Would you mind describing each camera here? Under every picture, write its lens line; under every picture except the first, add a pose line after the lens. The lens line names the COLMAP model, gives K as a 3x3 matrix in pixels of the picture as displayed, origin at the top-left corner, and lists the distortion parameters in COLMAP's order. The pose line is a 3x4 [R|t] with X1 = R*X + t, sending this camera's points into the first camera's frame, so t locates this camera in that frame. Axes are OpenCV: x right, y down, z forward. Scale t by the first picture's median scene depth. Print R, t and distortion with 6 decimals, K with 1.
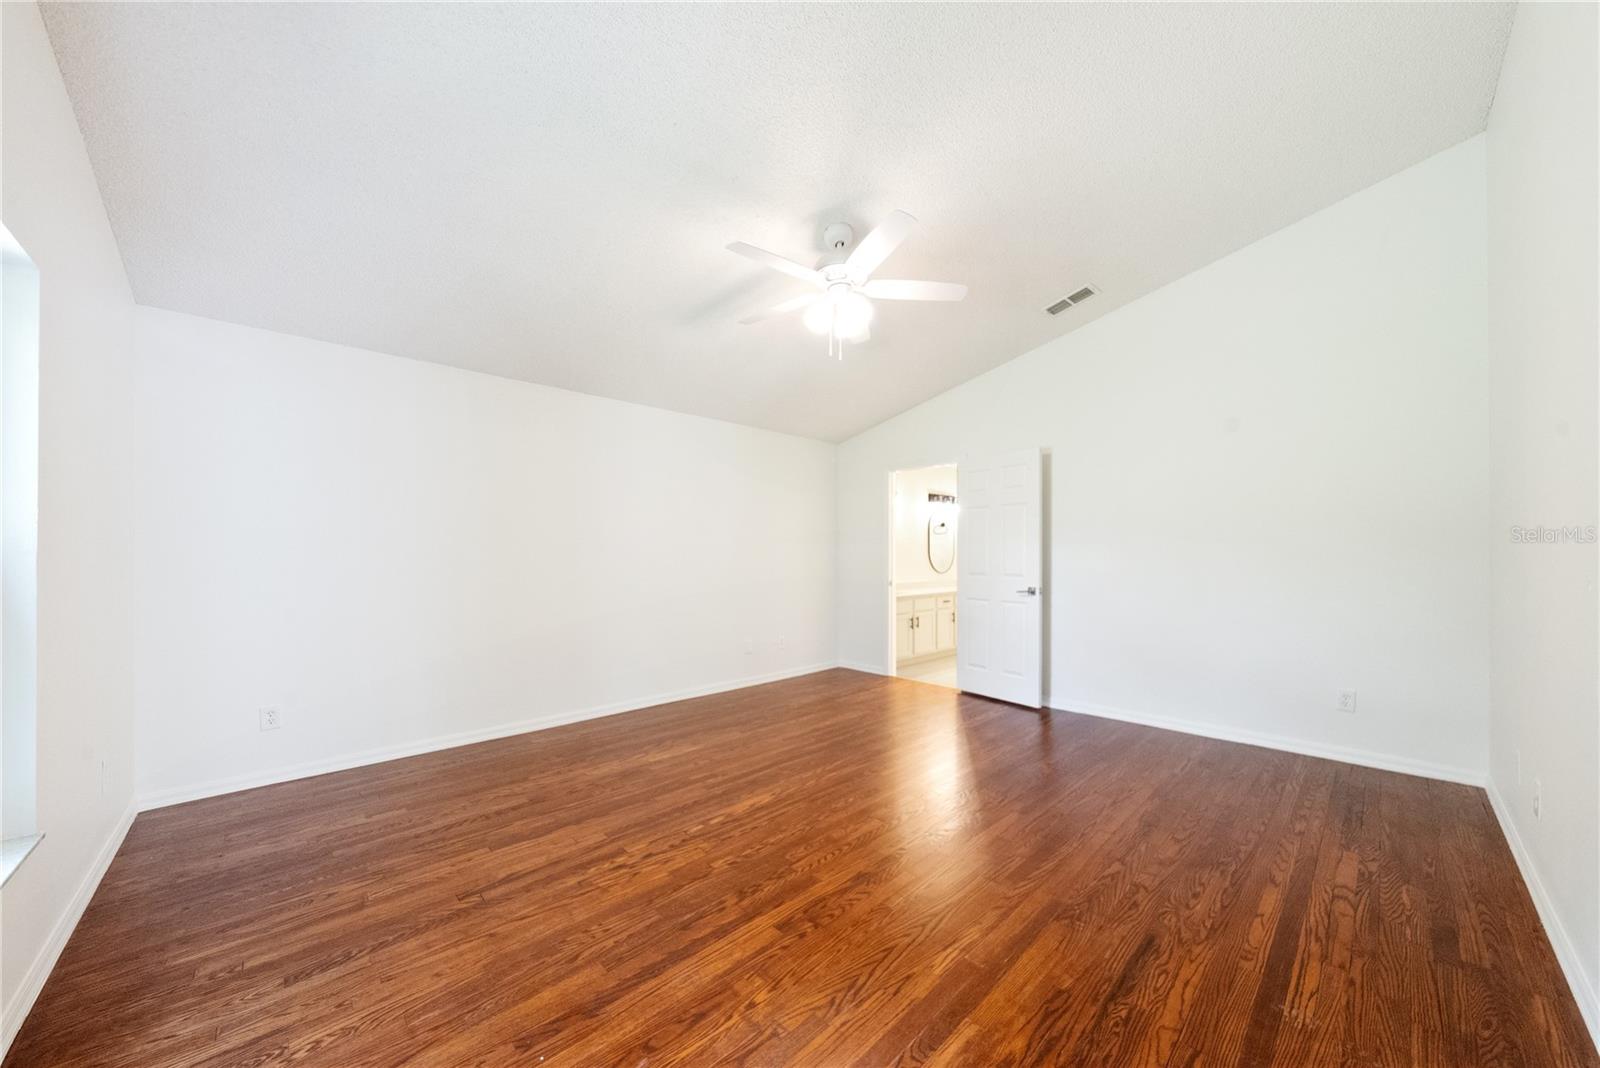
lens RADIAL K [[556.7, 0, 801.0], [0, 556.7, 550.1], [0, 0, 1]] dist [-0.001245, 0.000023]
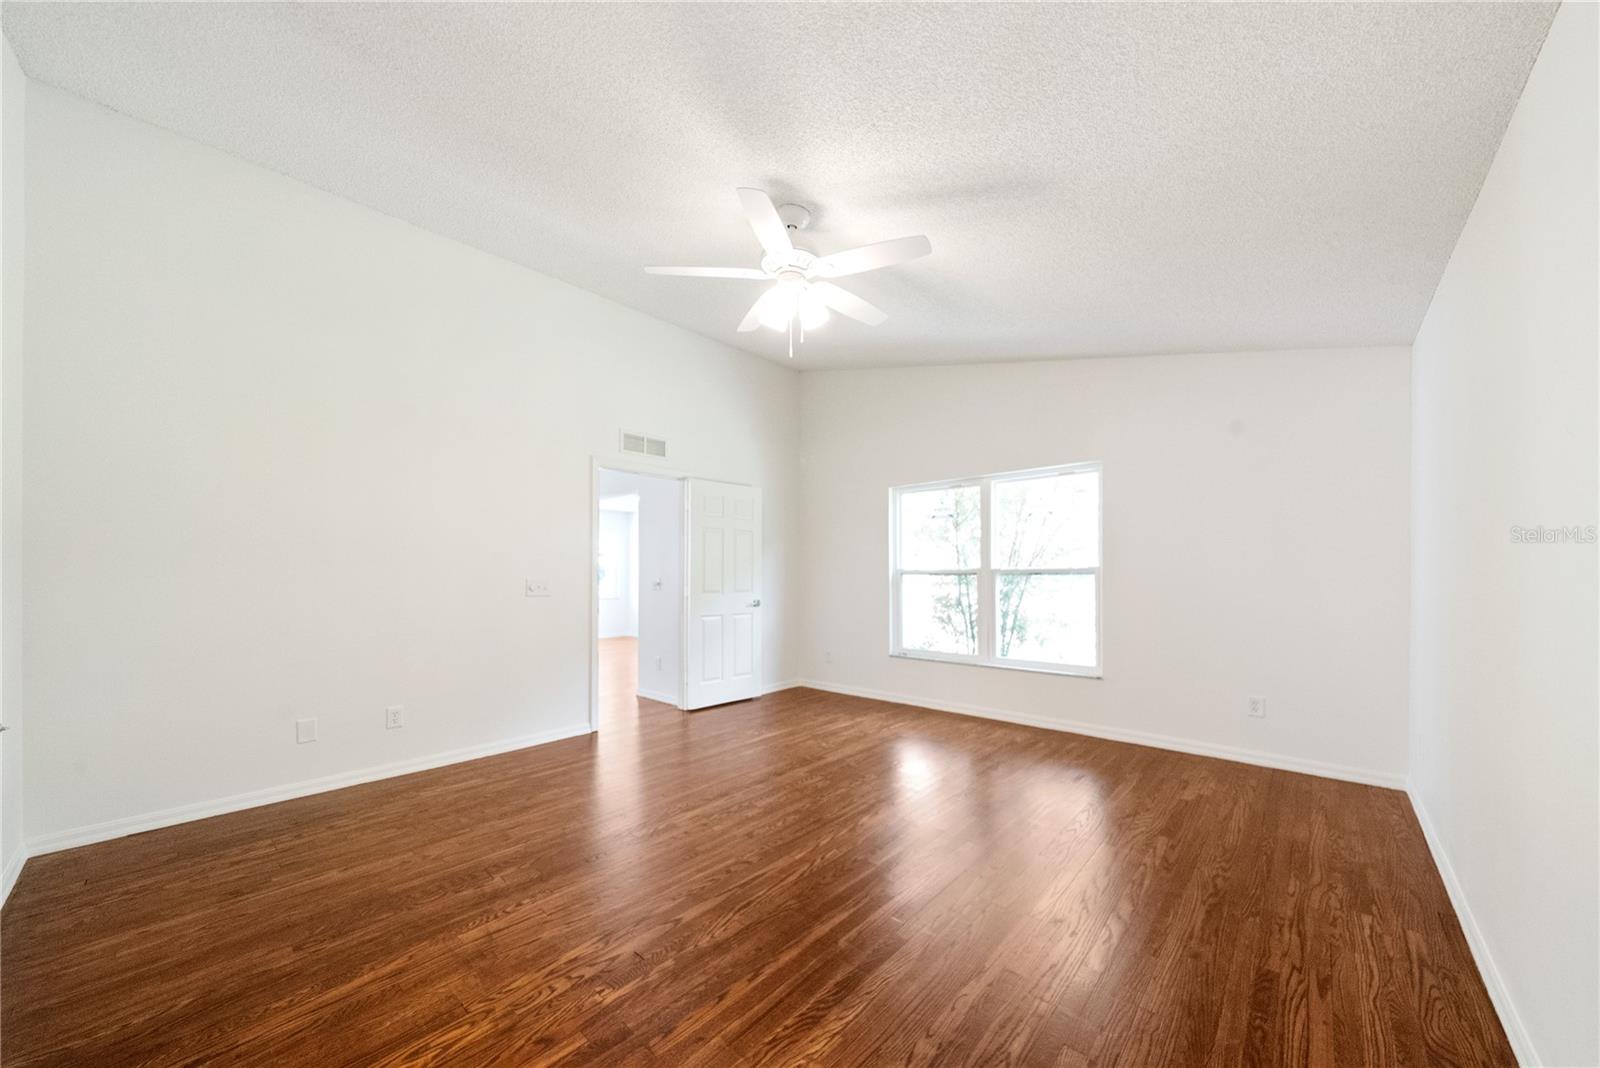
lens RADIAL K [[556.7, 0, 801.0], [0, 556.7, 550.1], [0, 0, 1]] dist [-0.001245, 0.000023]
pose [[-0.997069, 0.008193, -0.076074, 0.125573], [0.012439, 0.998381, -0.055508, 0.025386], [0.075496, -0.056292, -0.995556, 2.035890]]
